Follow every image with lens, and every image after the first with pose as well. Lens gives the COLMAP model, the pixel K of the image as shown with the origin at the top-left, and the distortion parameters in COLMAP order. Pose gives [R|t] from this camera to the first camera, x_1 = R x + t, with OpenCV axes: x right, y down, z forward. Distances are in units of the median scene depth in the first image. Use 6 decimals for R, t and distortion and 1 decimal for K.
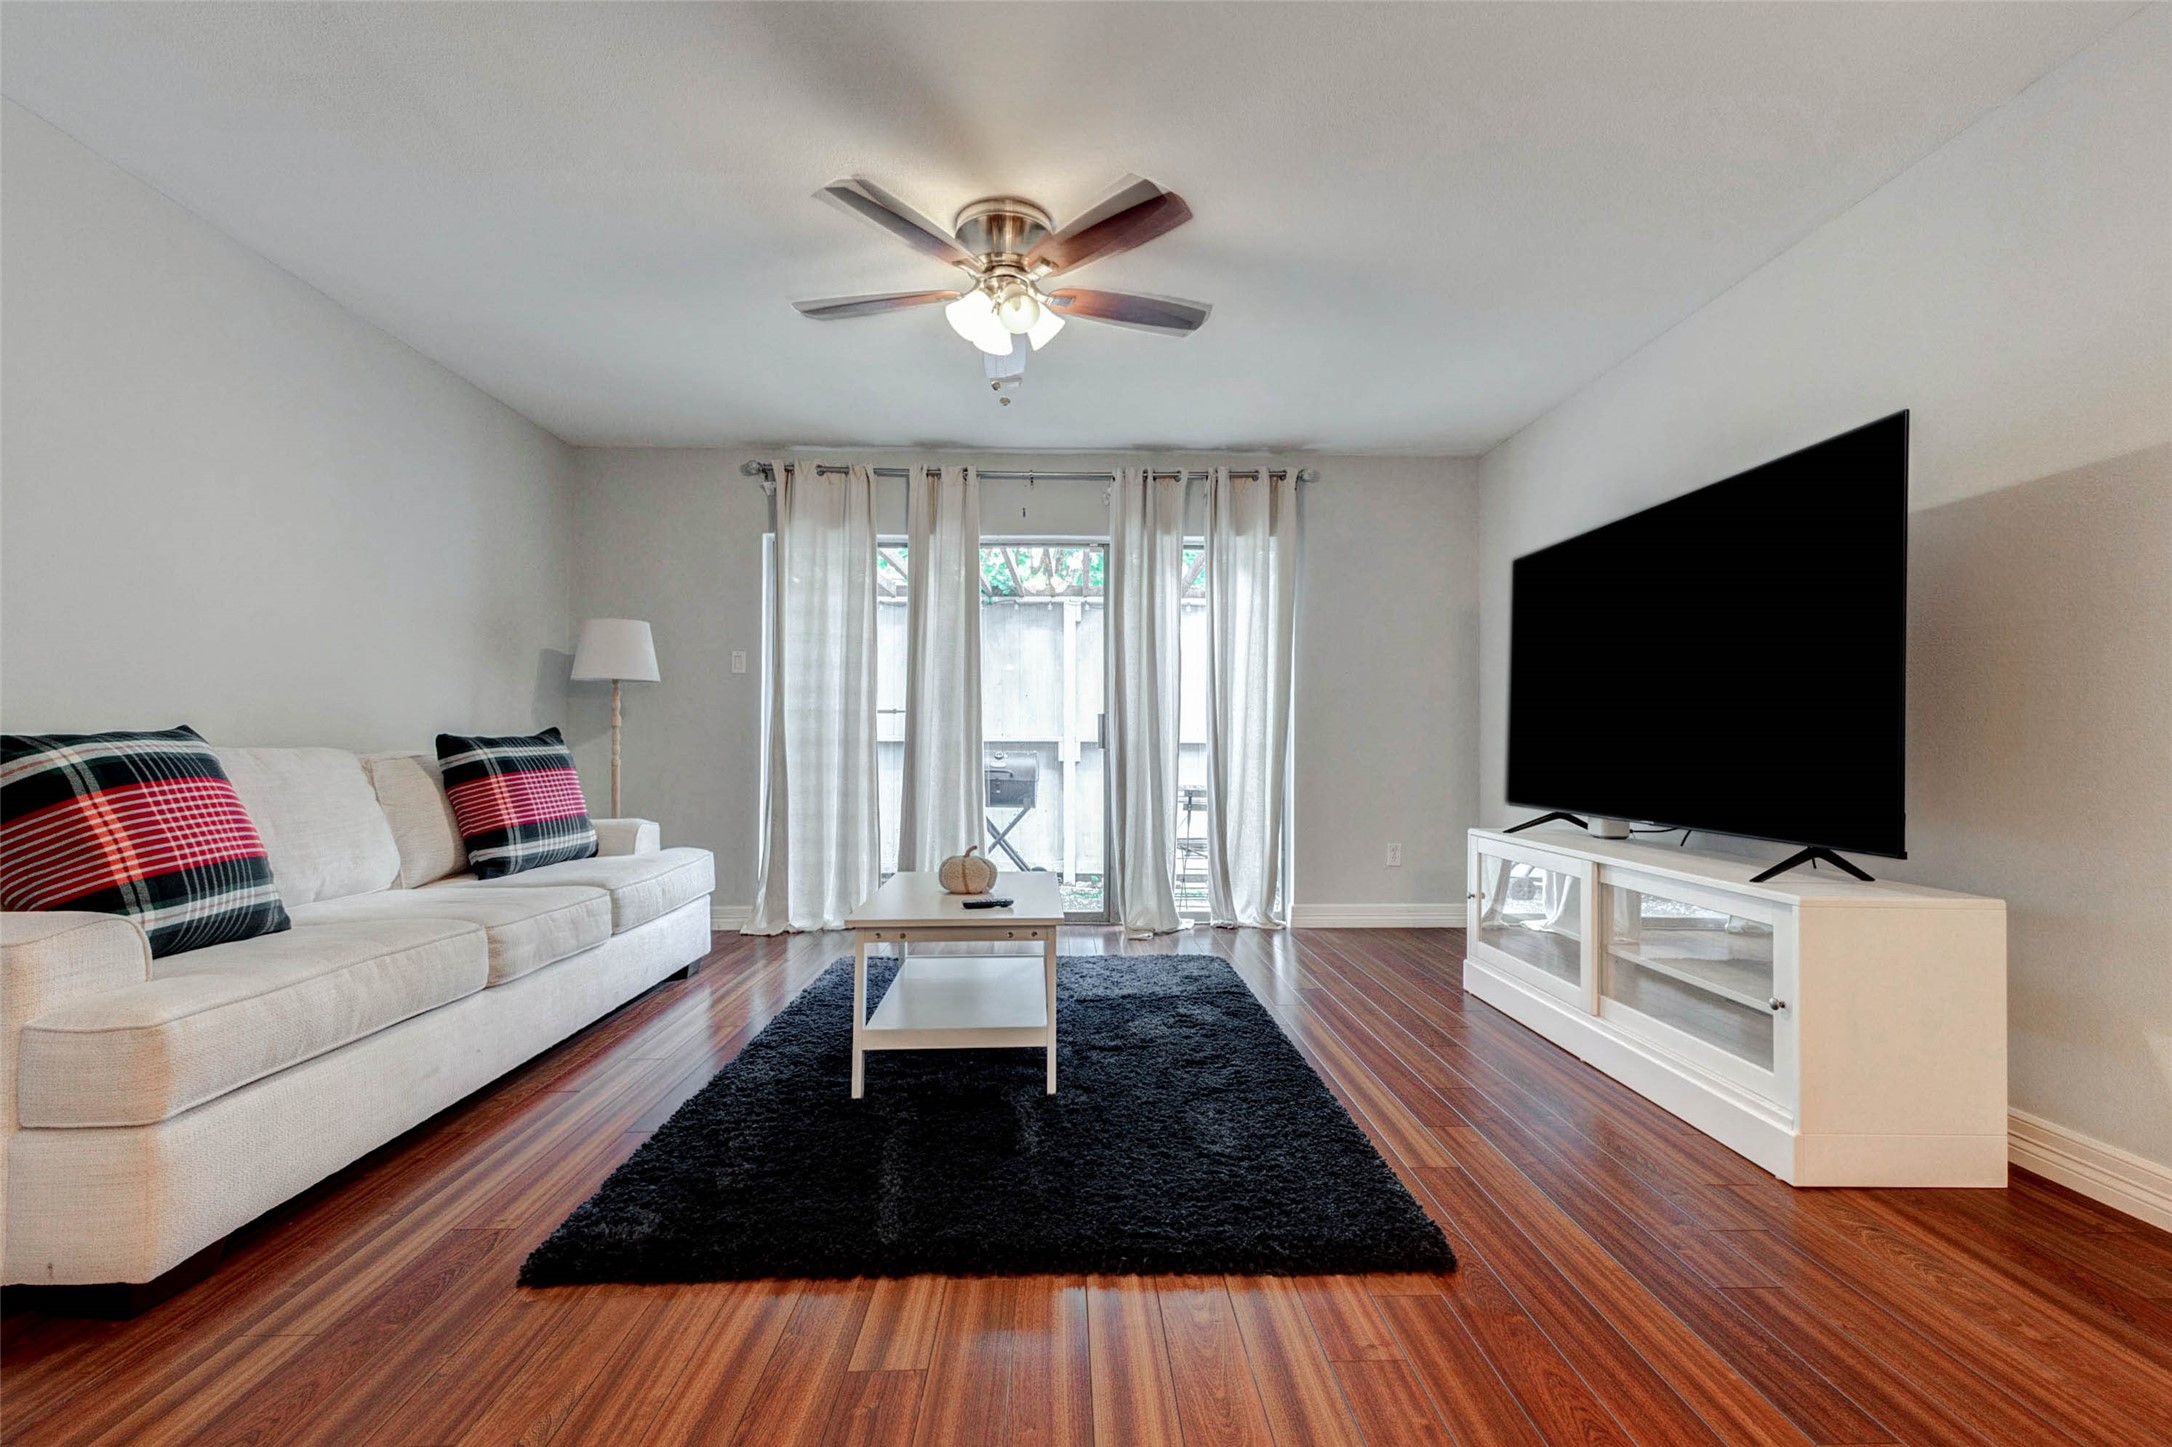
lens RADIAL K [[941.5, 0, 1086.0], [0, 941.5, 723.5], [0, 0, 1]] dist [0.018896, -0.004518]
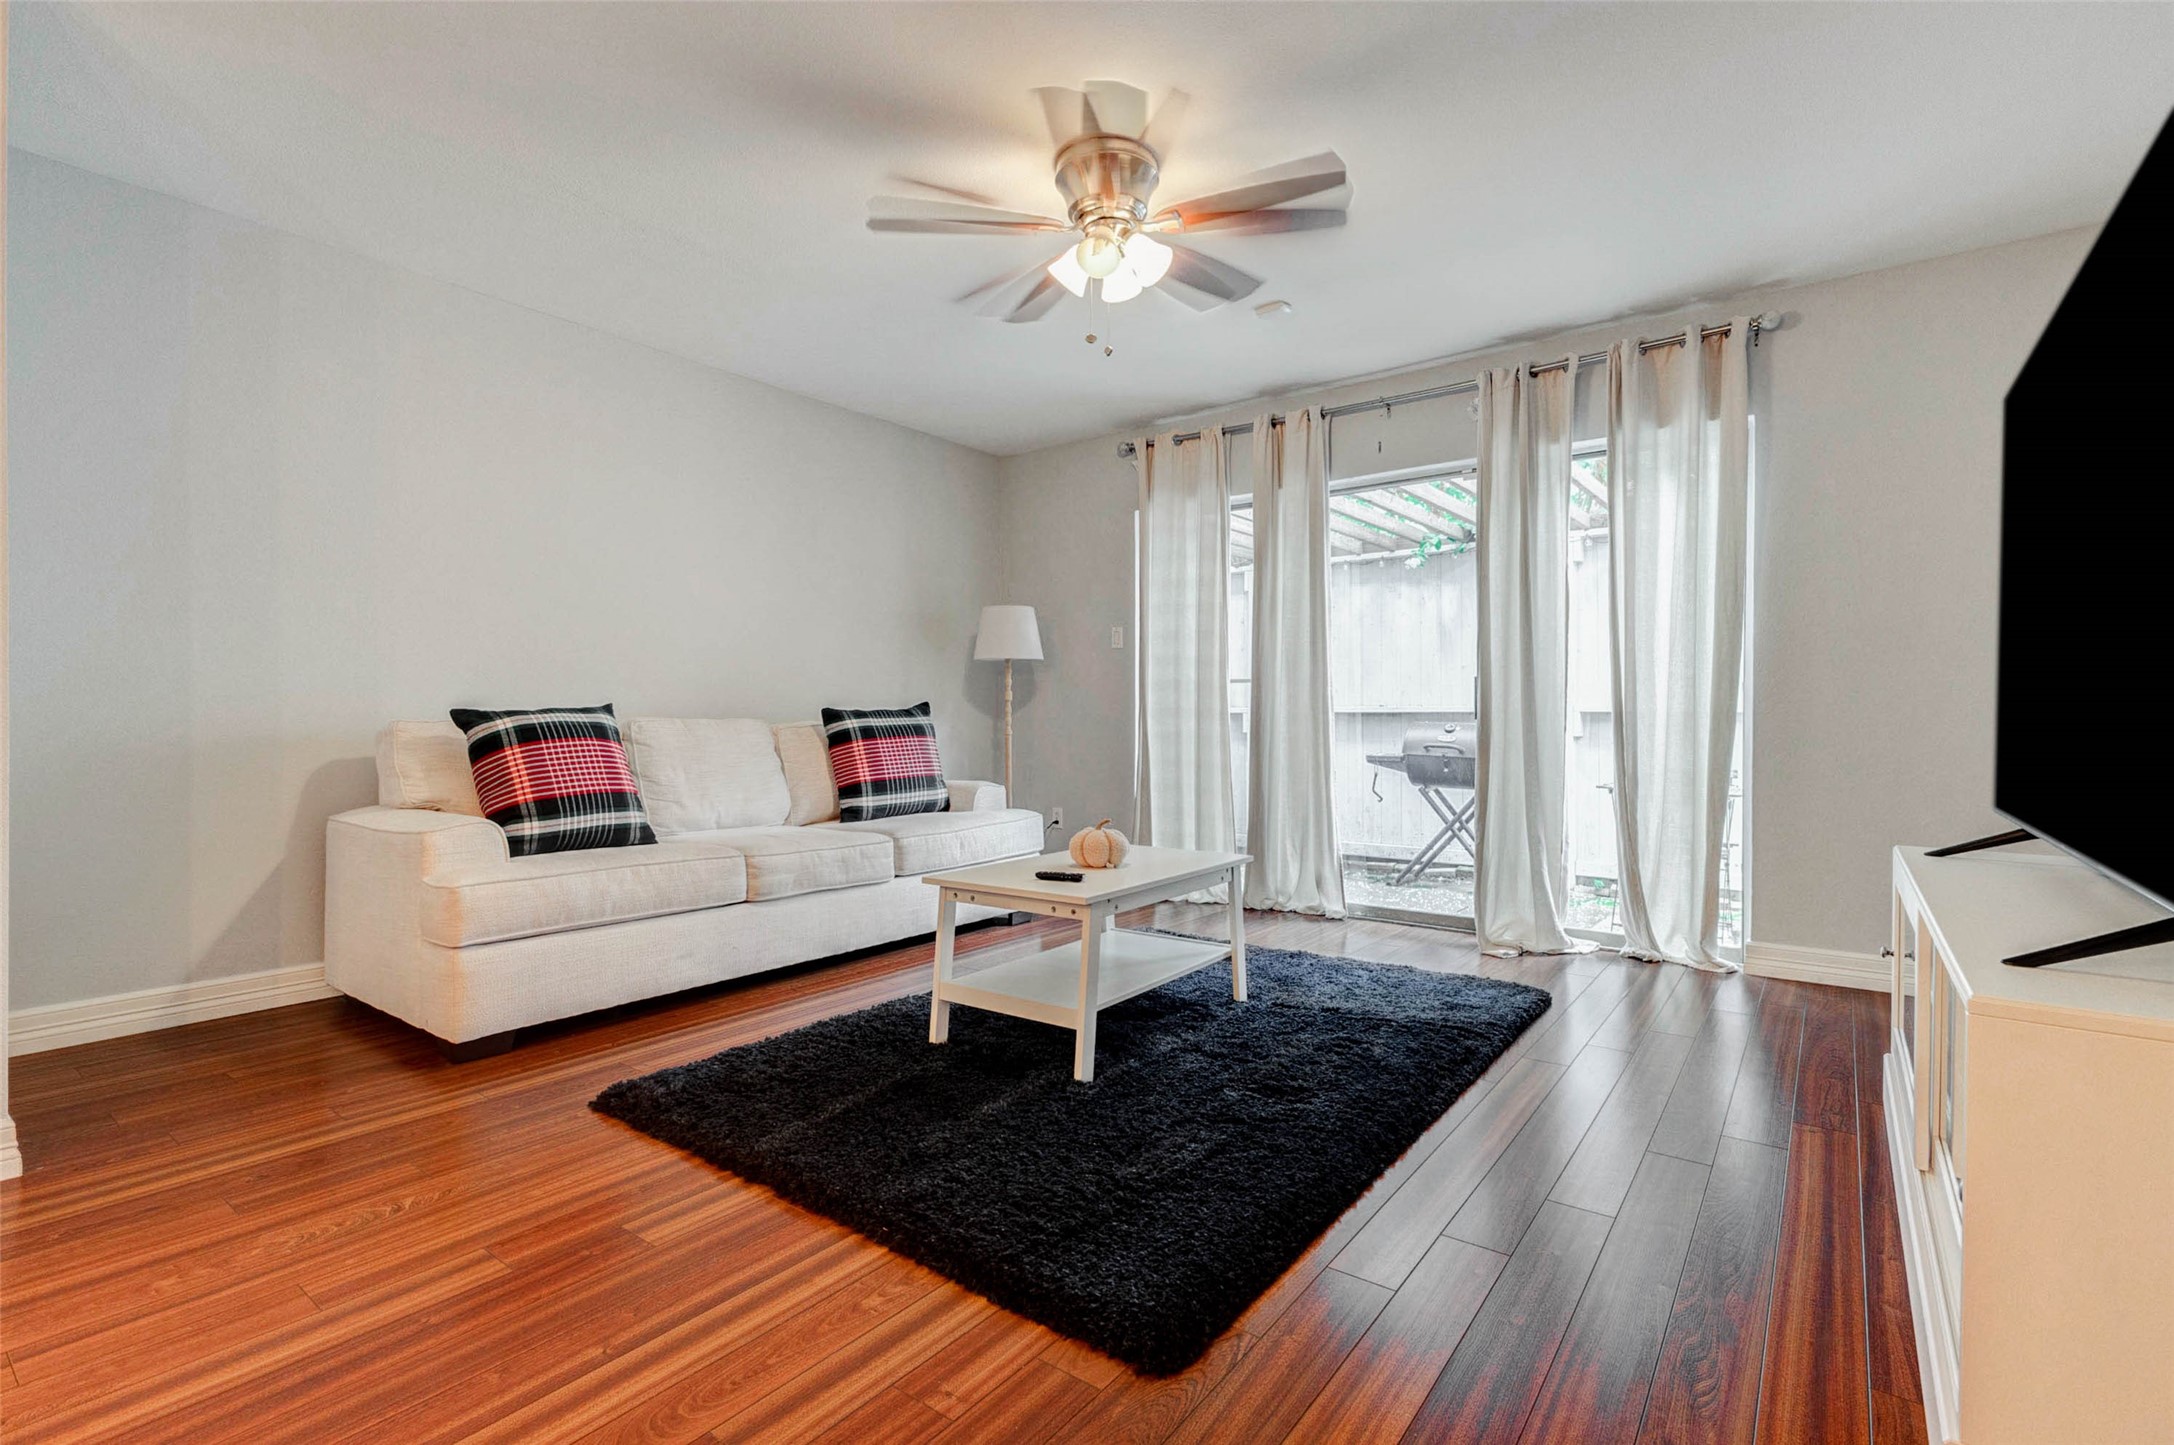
lens RADIAL K [[993.7, 0, 1087.0], [0, 993.7, 722.5], [0, 0, 1]] dist [0.002243, 0.000237]
pose [[0.780341, 0.001122, -0.625354, 0.383053], [0.016297, 0.999622, 0.022131, 0.005748], [0.625142, -0.027461, 0.780028, 0.148455]]
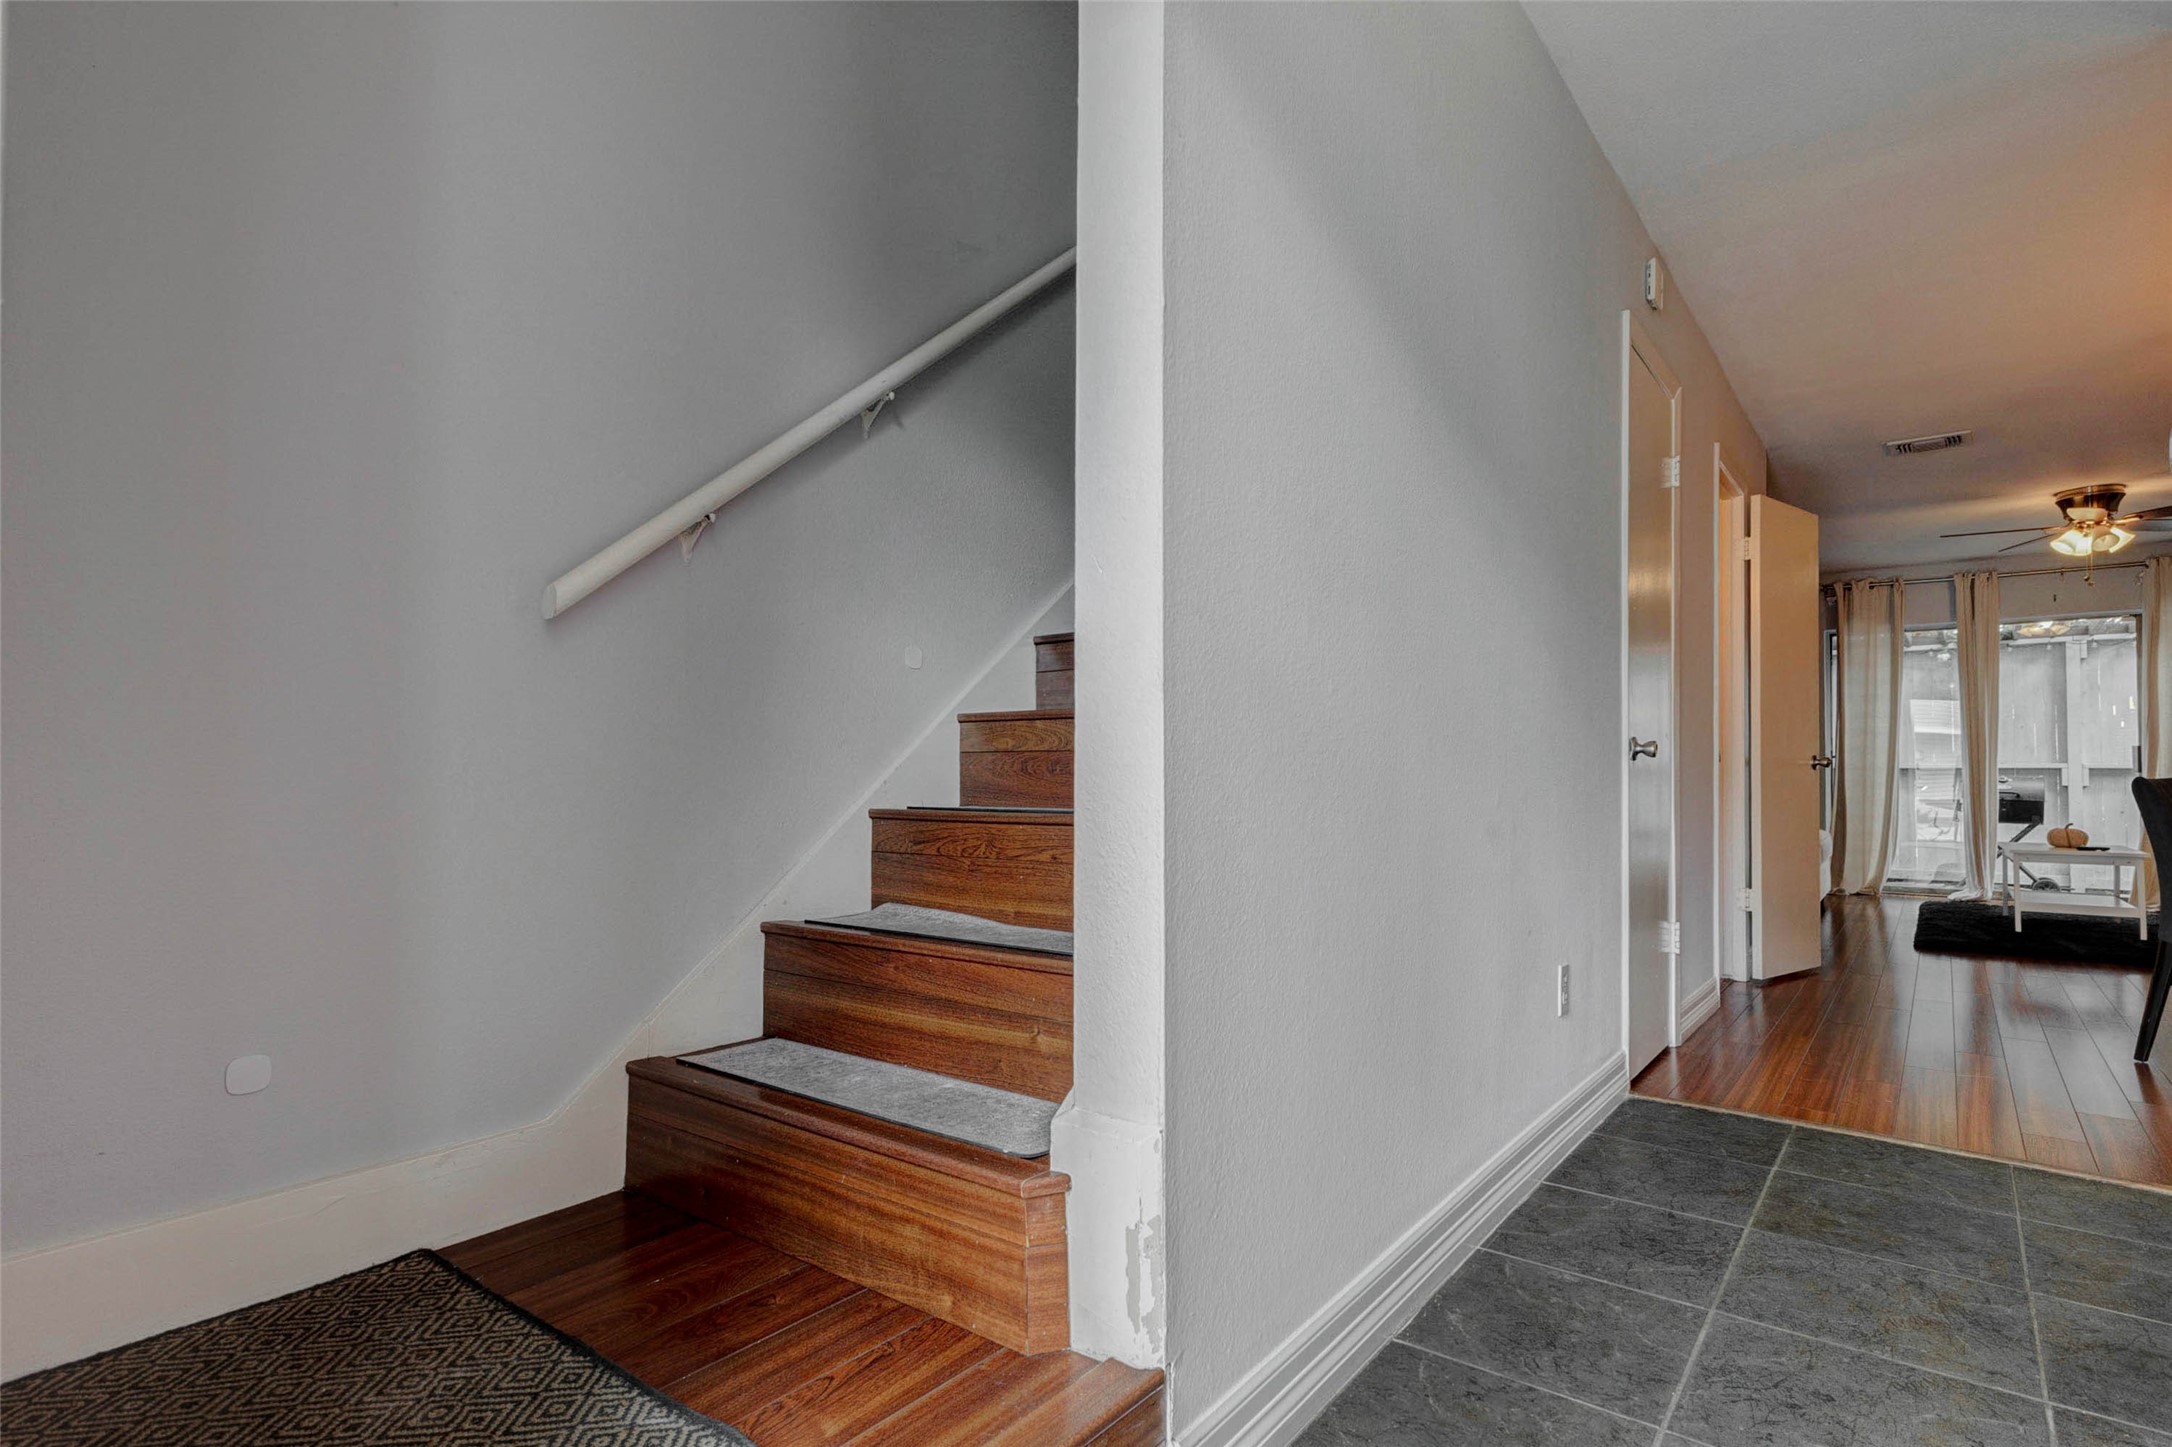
lens RADIAL K [[1076.6, 0, 1086.0], [0, 1076.6, 723.5], [0, 0, 1]] dist [-0.000576, -0.000405]
pose [[0.761406, -0.031437, -0.647513, -0.166177], [0.011096, 0.999309, -0.035470, -0.001813], [0.648181, 0.019822, 0.761229, -1.394235]]
